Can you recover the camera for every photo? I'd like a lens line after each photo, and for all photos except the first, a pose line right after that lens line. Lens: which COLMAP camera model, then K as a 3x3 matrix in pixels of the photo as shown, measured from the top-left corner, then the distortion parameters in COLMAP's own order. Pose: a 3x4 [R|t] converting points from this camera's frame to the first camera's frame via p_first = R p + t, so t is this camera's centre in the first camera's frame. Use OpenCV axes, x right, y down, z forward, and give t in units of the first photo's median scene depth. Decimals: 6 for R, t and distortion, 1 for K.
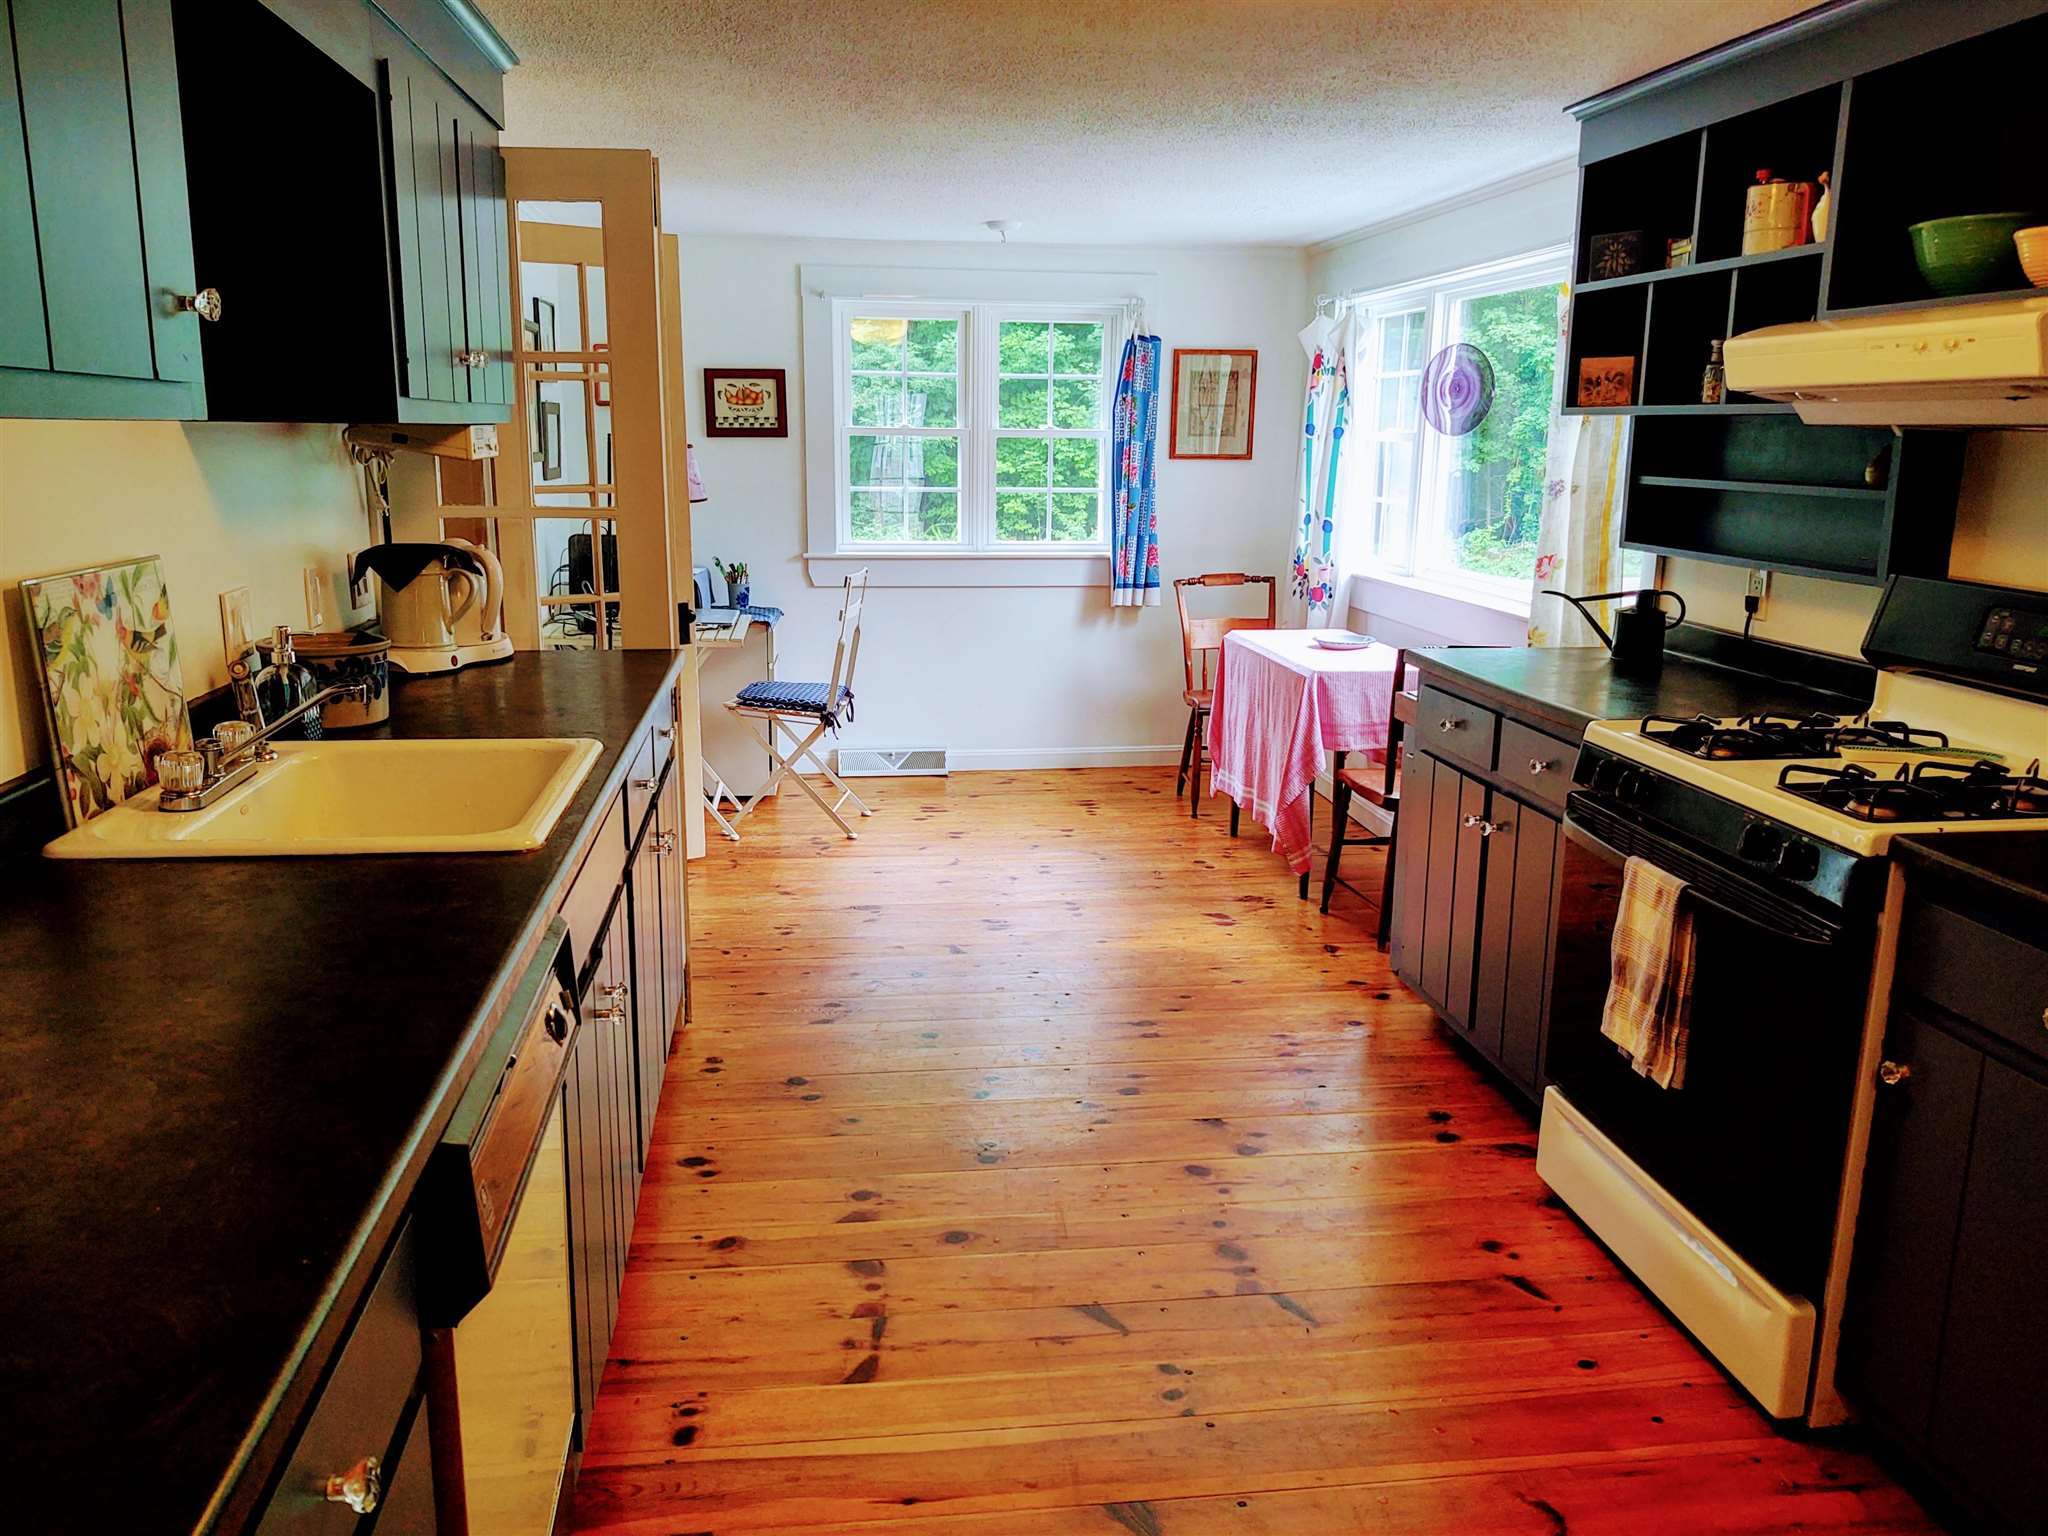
lens RADIAL K [[1563.2, 0, 1030.3], [0, 1563.2, 782.6], [0, 0, 1]] dist [0.011862, -0.027593]
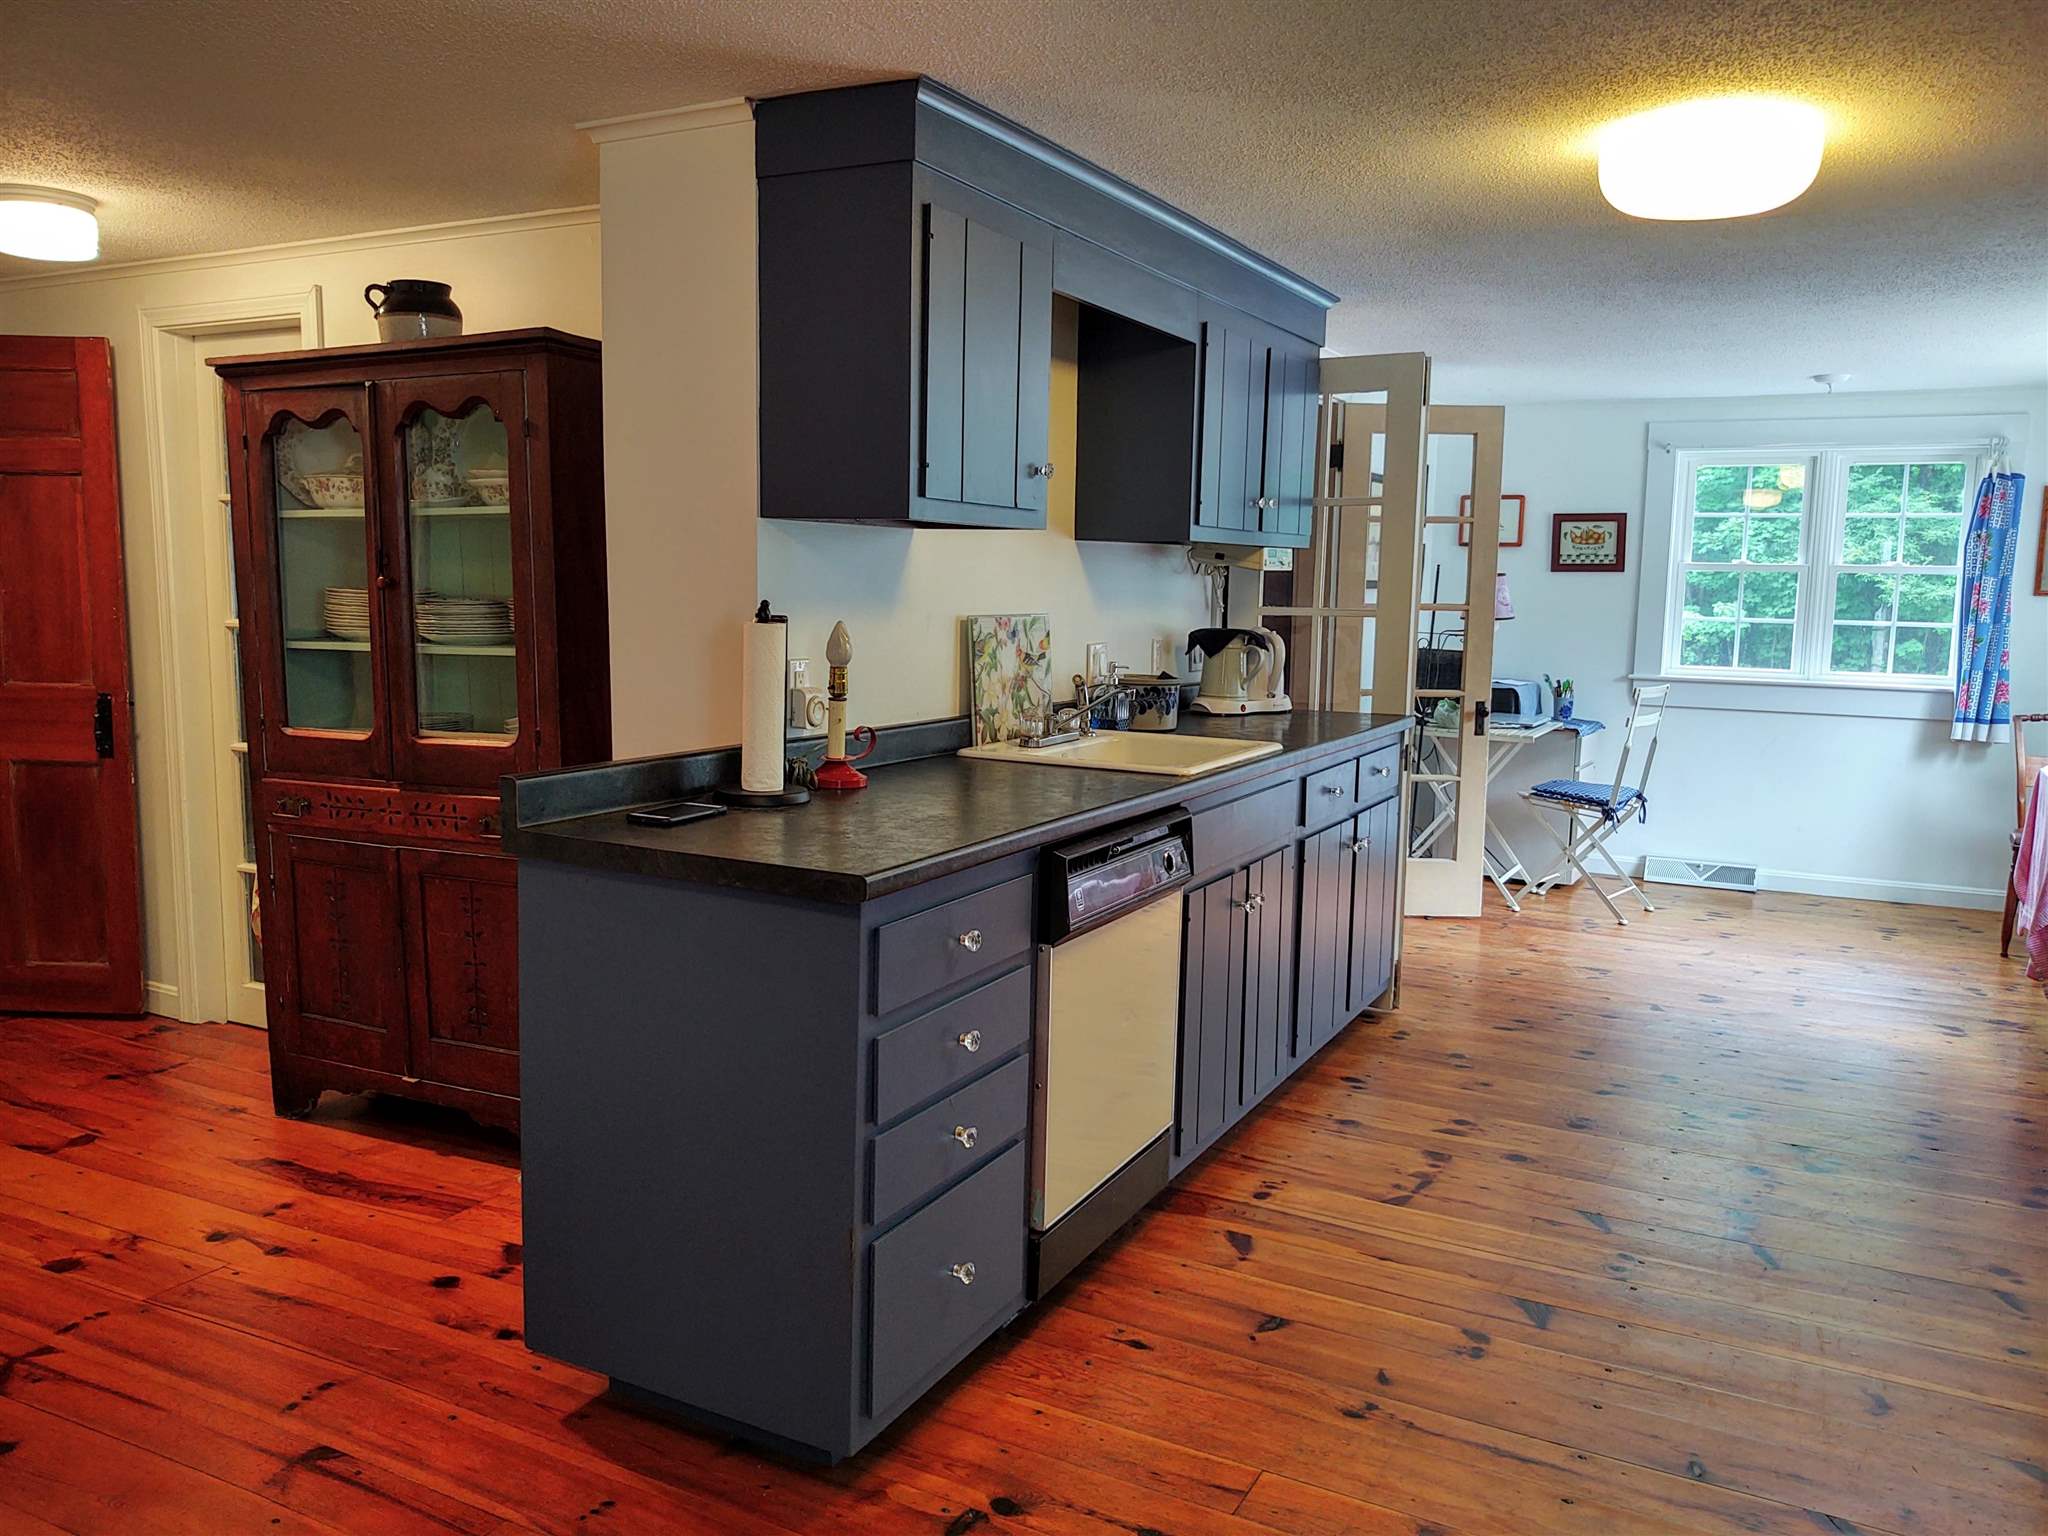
lens RADIAL K [[1563.2, 0, 1018.7], [0, 1563.2, 772.2], [0, 0, 1]] dist [0.011862, -0.027593]
pose [[0.814549, 0.075443, -0.575169, 0.274419], [-0.134159, 0.989126, -0.060253, 0.088010], [0.564369, 0.126243, 0.815813, -0.267333]]
